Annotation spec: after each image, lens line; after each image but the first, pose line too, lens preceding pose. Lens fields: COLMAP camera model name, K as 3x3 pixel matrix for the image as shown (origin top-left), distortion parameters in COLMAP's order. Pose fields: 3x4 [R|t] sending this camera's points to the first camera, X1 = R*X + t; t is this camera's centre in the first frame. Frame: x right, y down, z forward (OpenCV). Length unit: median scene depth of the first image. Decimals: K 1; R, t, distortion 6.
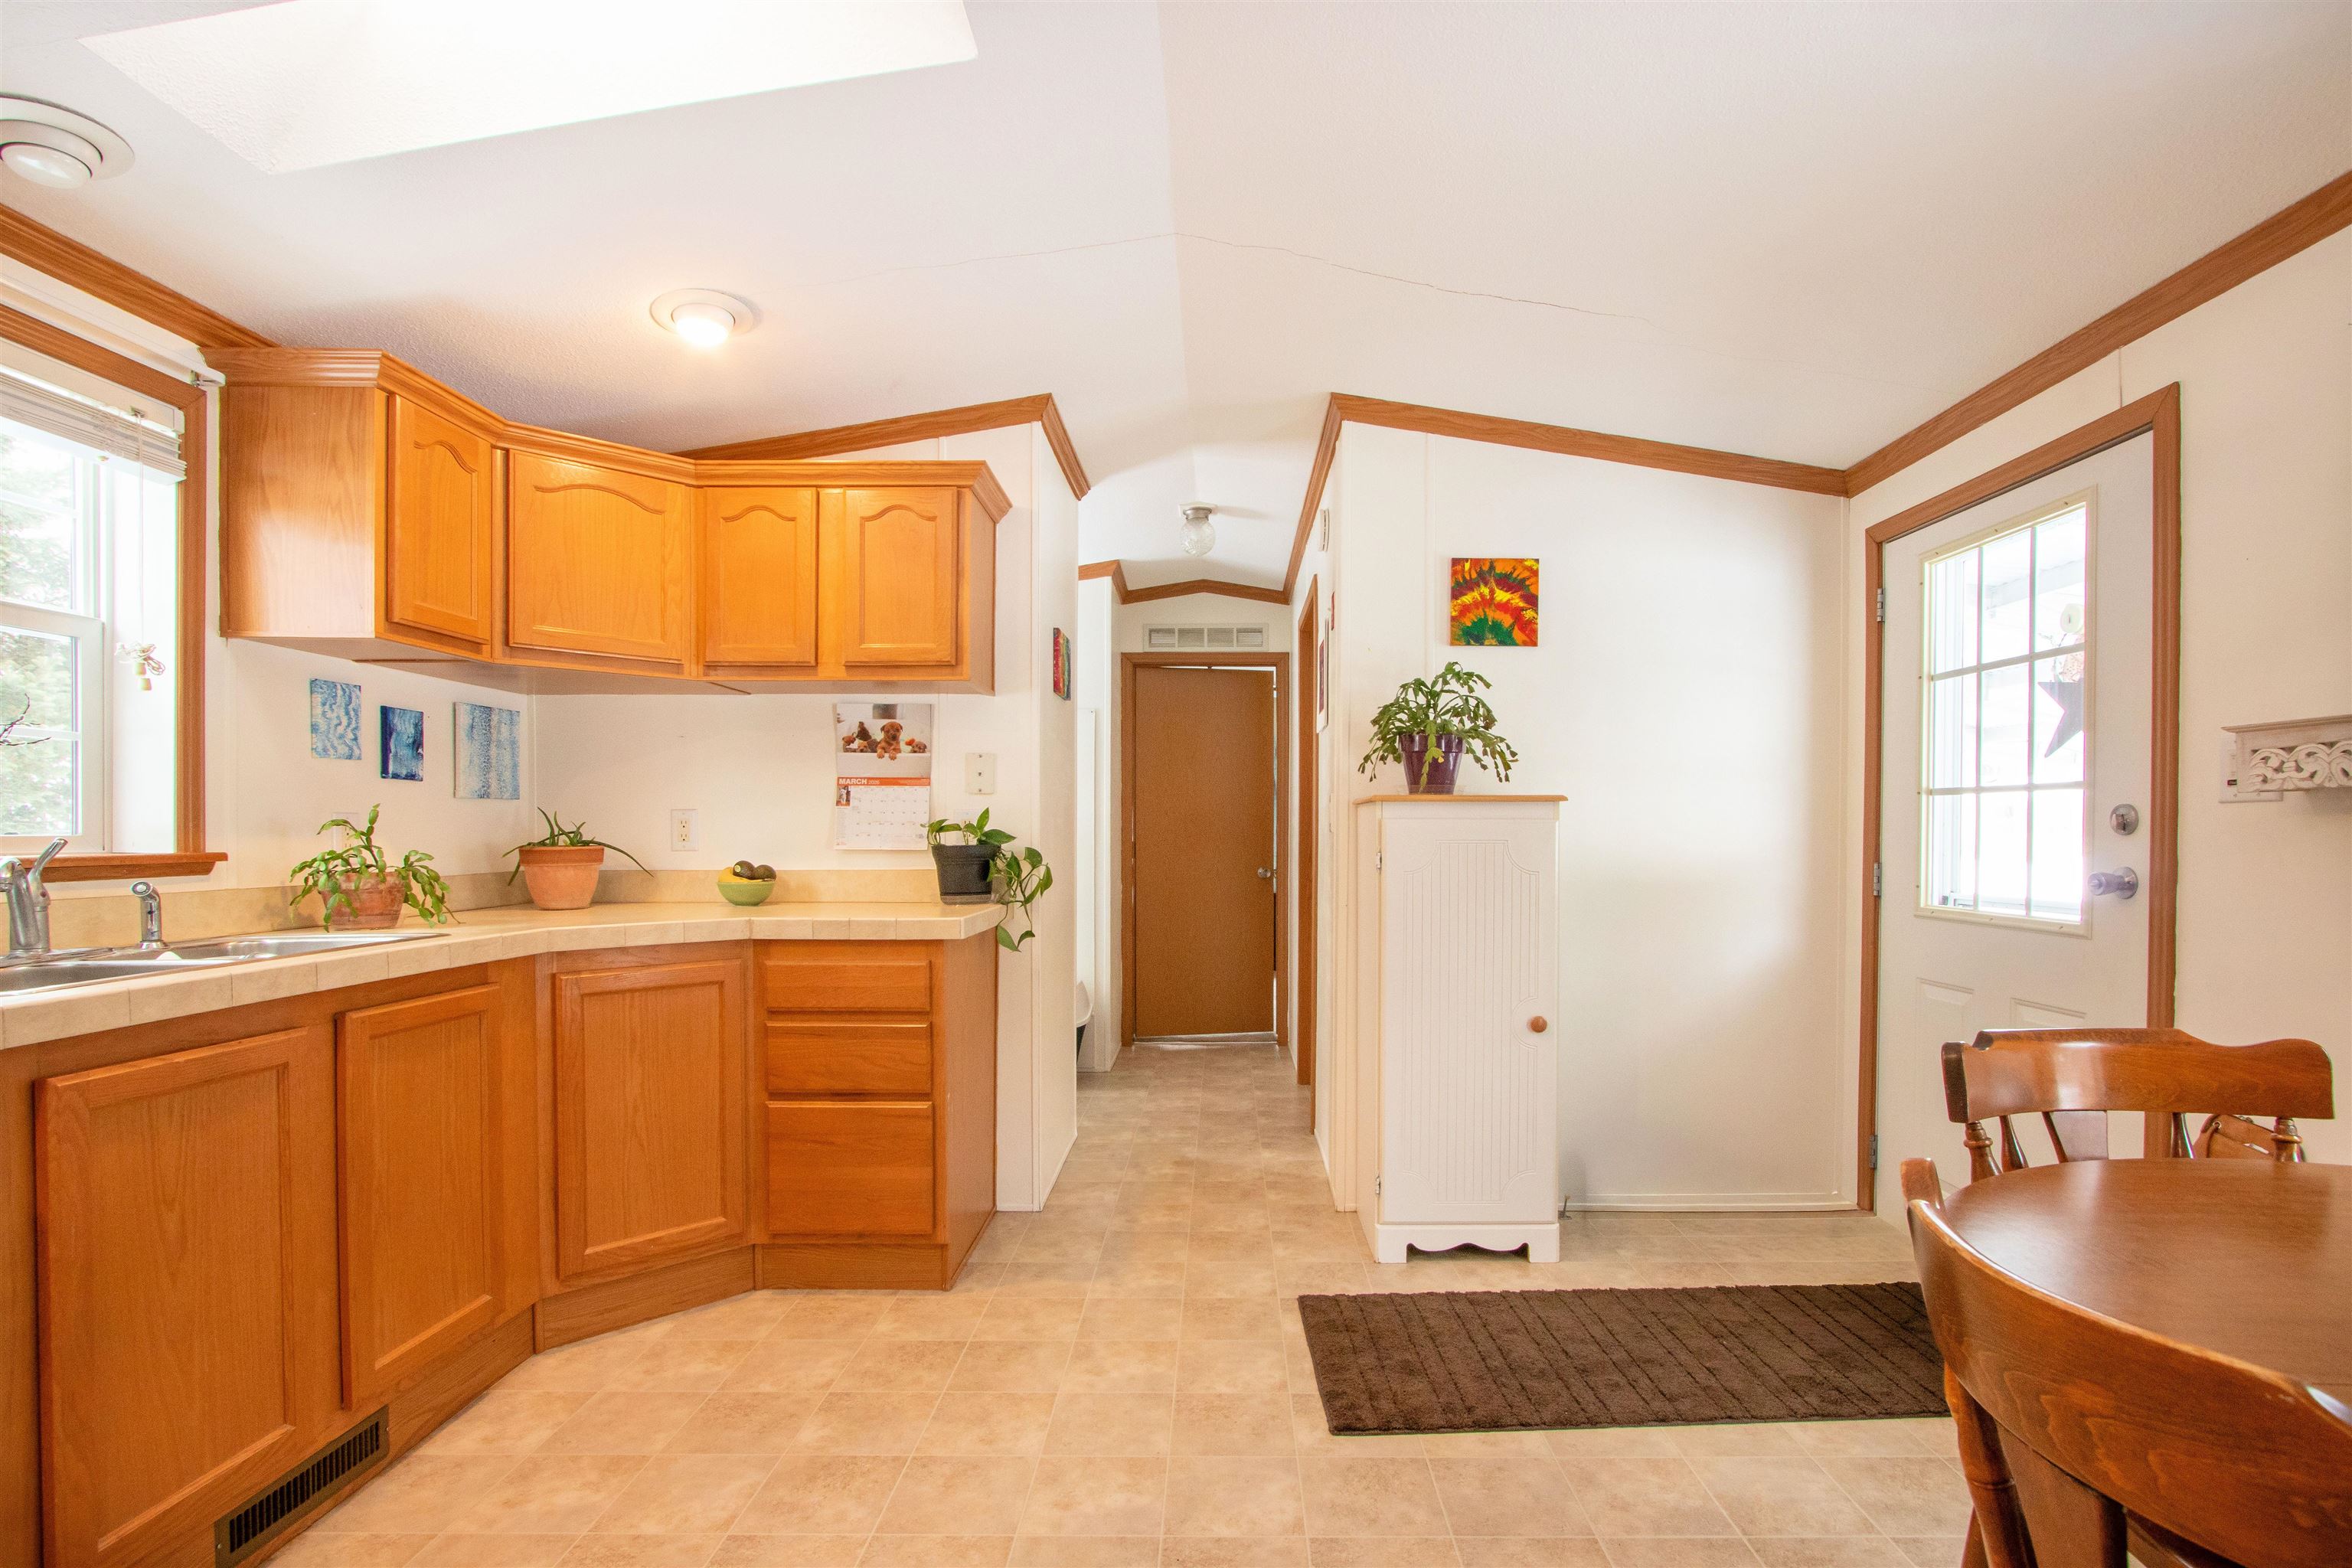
lens RADIAL K [[1104.3, 0, 1219.5], [0, 1104.3, 841.2], [0, 0, 1]] dist [-0.015059, 0.003427]
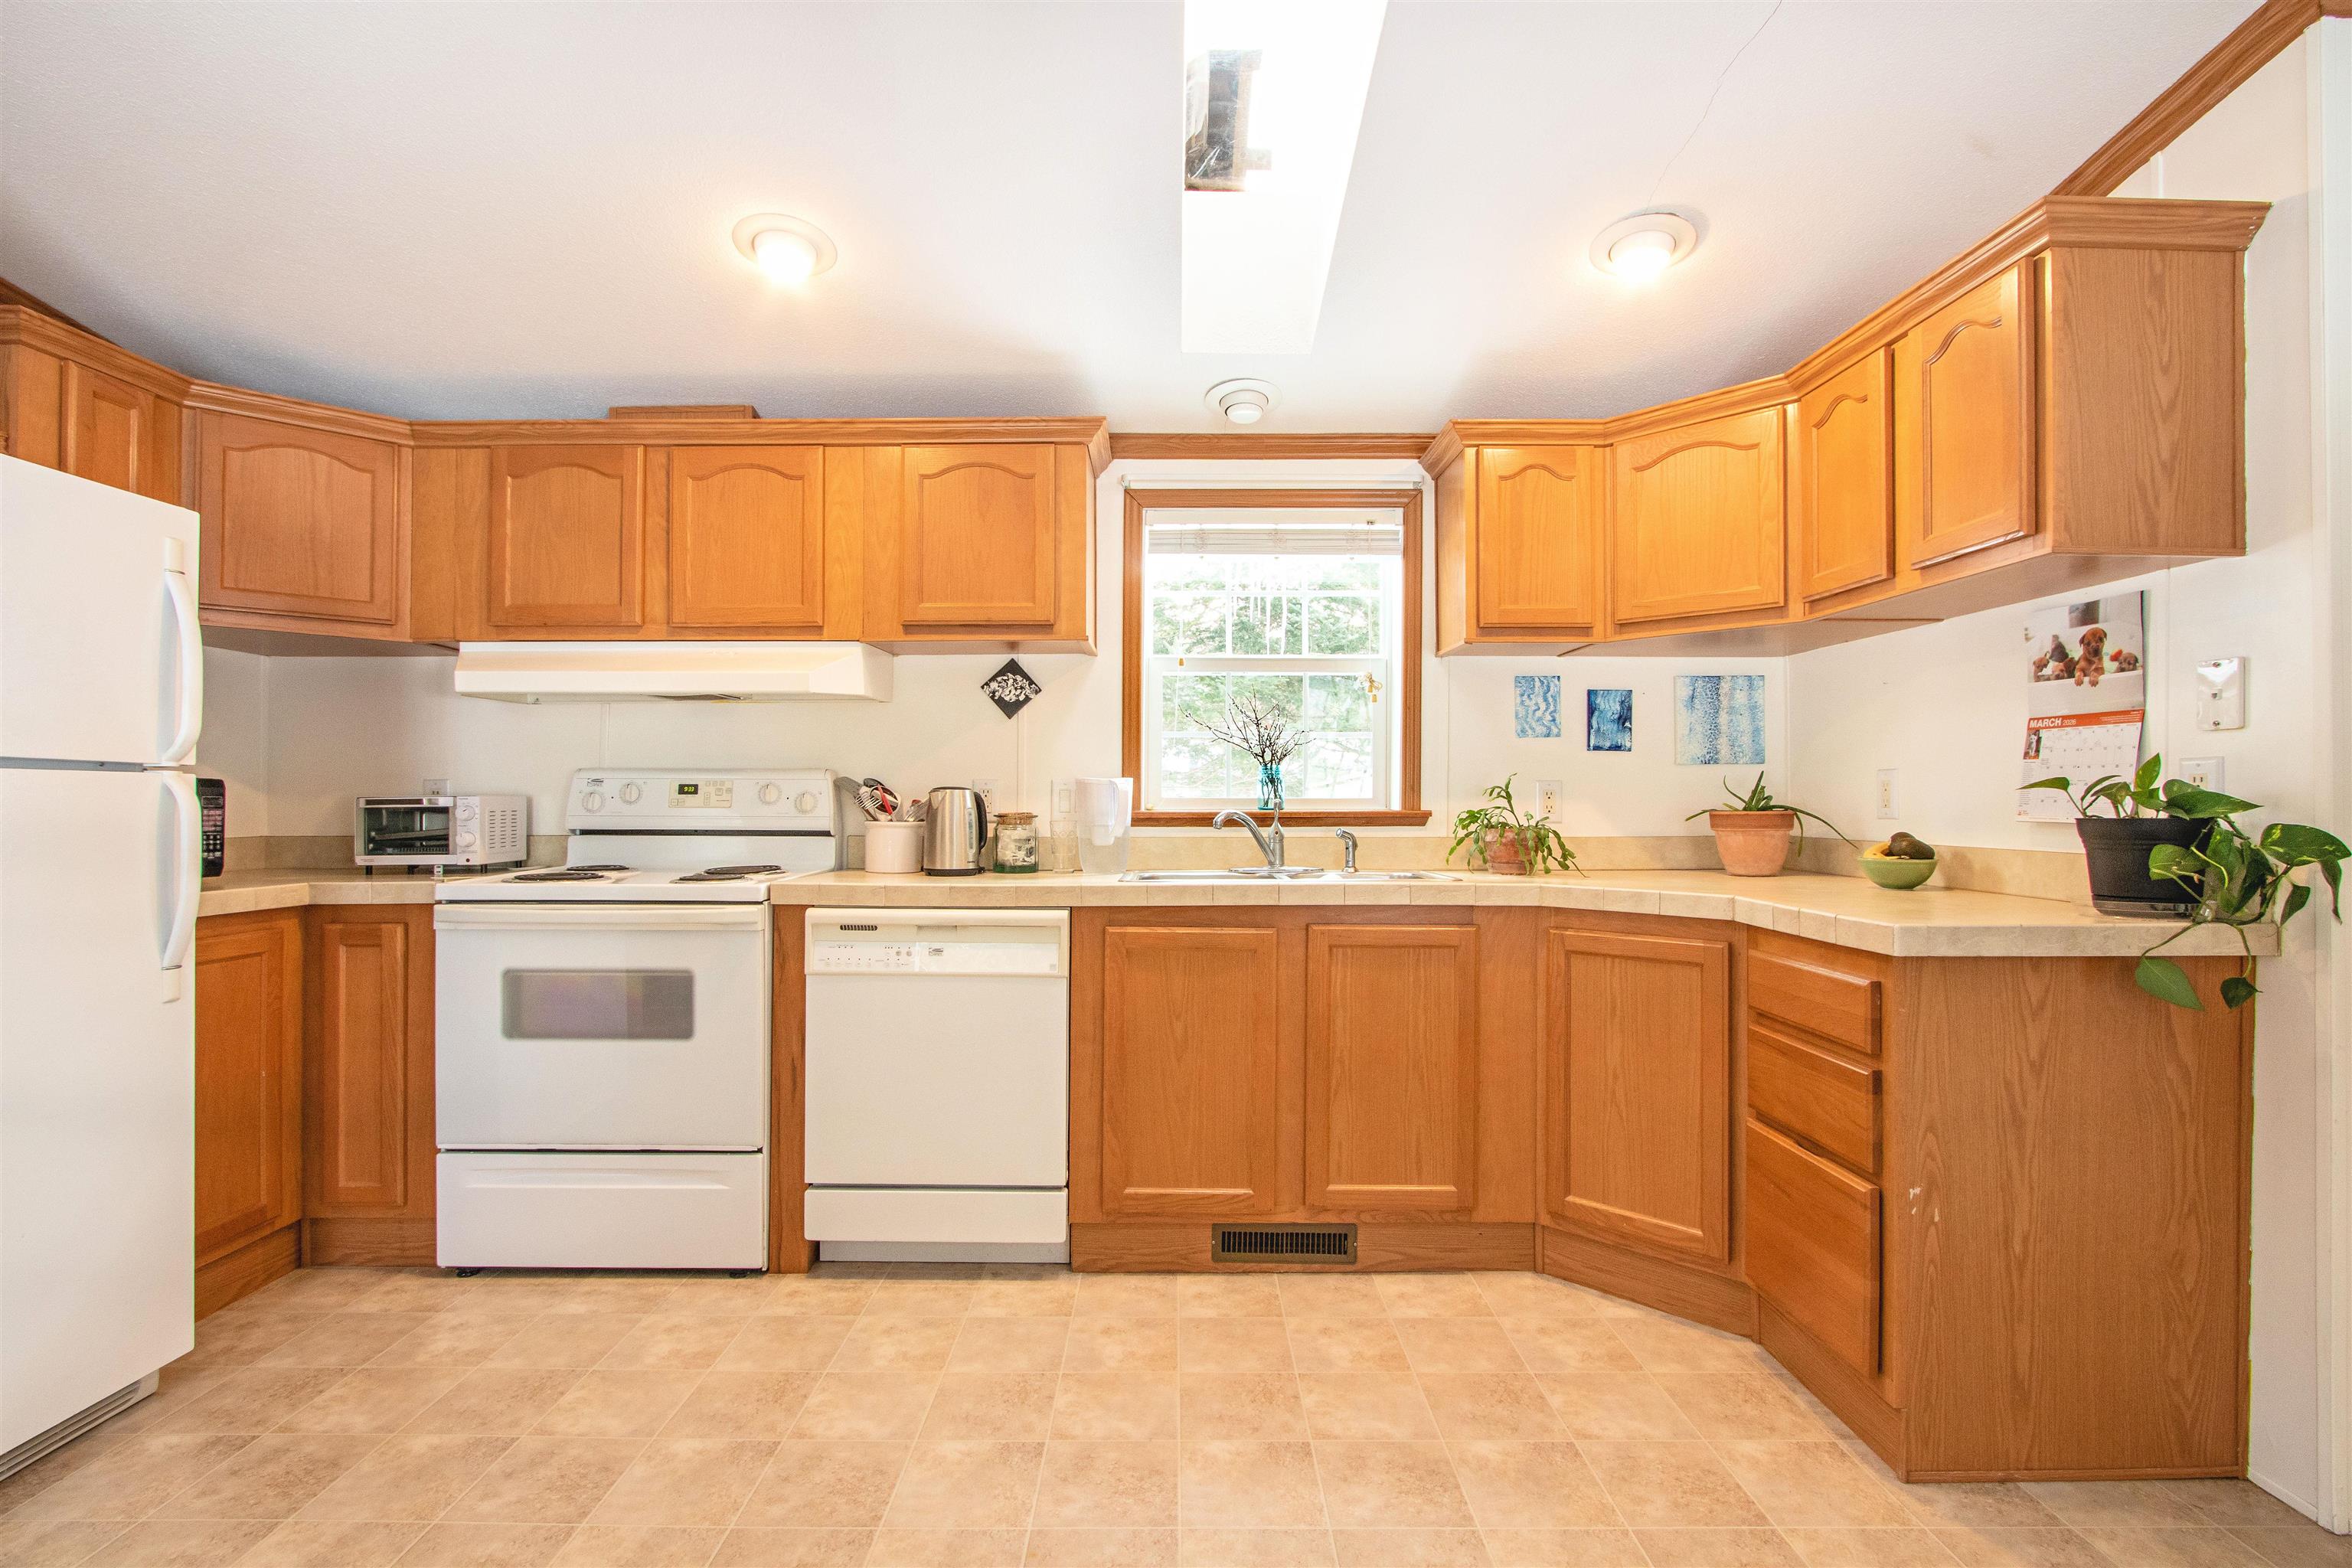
lens RADIAL K [[1104.3, 0, 1184.4], [0, 1104.3, 775.4], [0, 0, 1]] dist [-0.015059, 0.003427]
pose [[0.012914, -0.018858, -0.999739, 0.428465], [-0.009655, 0.999773, -0.018983, -0.003957], [0.999870, 0.009897, 0.012729, 0.561847]]
